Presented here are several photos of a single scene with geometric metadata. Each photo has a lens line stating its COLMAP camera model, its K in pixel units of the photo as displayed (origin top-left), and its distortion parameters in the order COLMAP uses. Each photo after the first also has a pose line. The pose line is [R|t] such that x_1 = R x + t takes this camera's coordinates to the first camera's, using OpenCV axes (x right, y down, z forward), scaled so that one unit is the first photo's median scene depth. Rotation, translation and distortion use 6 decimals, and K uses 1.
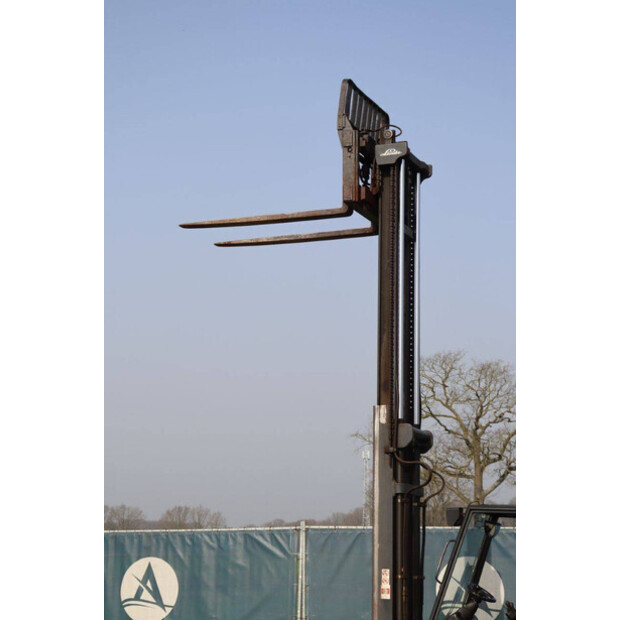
lens RADIAL K [[1480.8, 0, 312.0], [0, 1480.8, 315.3], [0, 0, 1]] dist [0.404462, 0.000000]
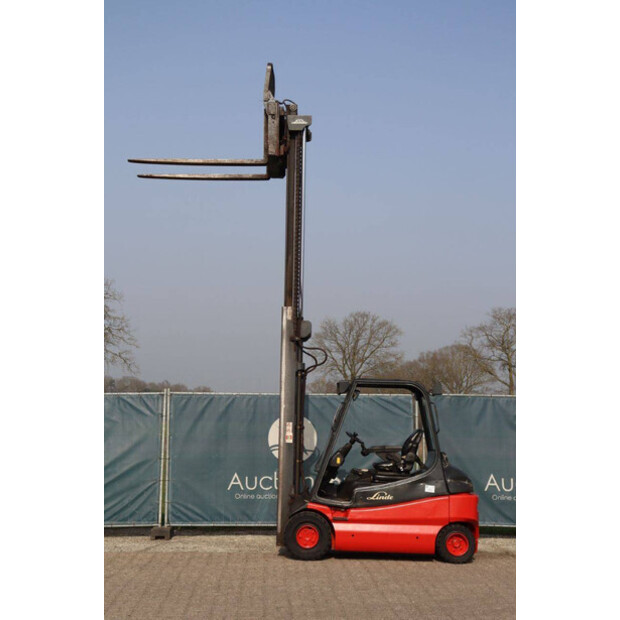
lens RADIAL K [[1198.7, 0, 312.4], [0, 1198.7, 324.7], [0, 0, 1]] dist [0.237157, 0.000000]
pose [[0.932609, 0.036590, 0.359028, -0.267446], [-0.065477, 0.995491, 0.068628, -0.000746], [-0.354898, -0.087511, 0.930800, -0.040313]]
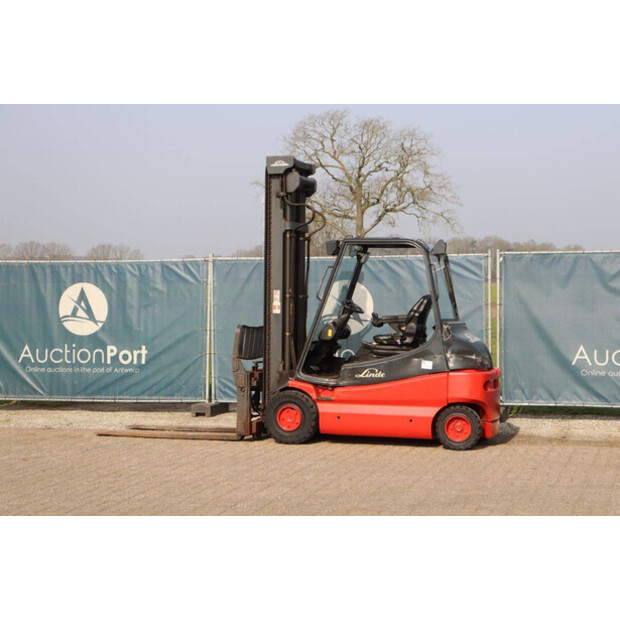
lens RADIAL K [[1268.9, 0, 309.7], [0, 1268.9, 327.8], [0, 0, 1]] dist [0.375571, 0.000000]
pose [[0.997520, -0.012392, 0.069286, 0.002214], [-0.001125, 0.981448, 0.191727, -0.001379], [-0.070376, -0.191330, 0.979000, -0.028923]]
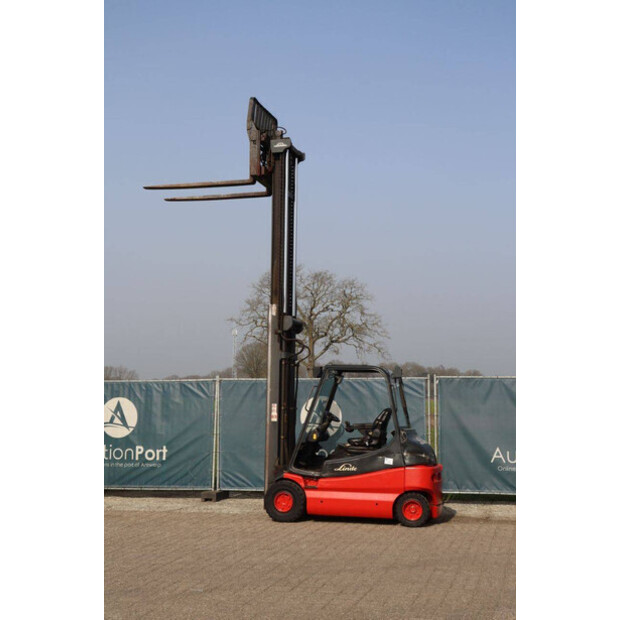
lens RADIAL K [[1005.6, 0, 318.5], [0, 1005.6, 318.4], [0, 0, 1]] dist [0.102216, 0.000000]
pose [[0.992772, 0.007770, 0.119762, -0.027903], [-0.017265, 0.996769, 0.078446, -0.008379], [-0.118766, -0.079947, 0.989699, -0.068227]]
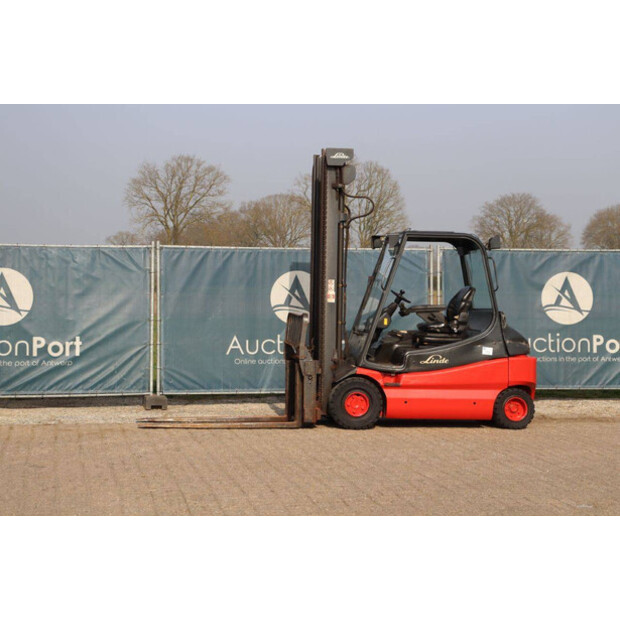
lens RADIAL K [[1322.2, 0, 309.9], [0, 1322.2, 331.8], [0, 0, 1]] dist [0.411539, 0.000000]
pose [[0.868080, -0.013739, 0.496234, -0.410954], [-0.085248, 0.980642, 0.176278, 0.013284], [-0.489050, -0.195326, 0.850105, 0.039654]]
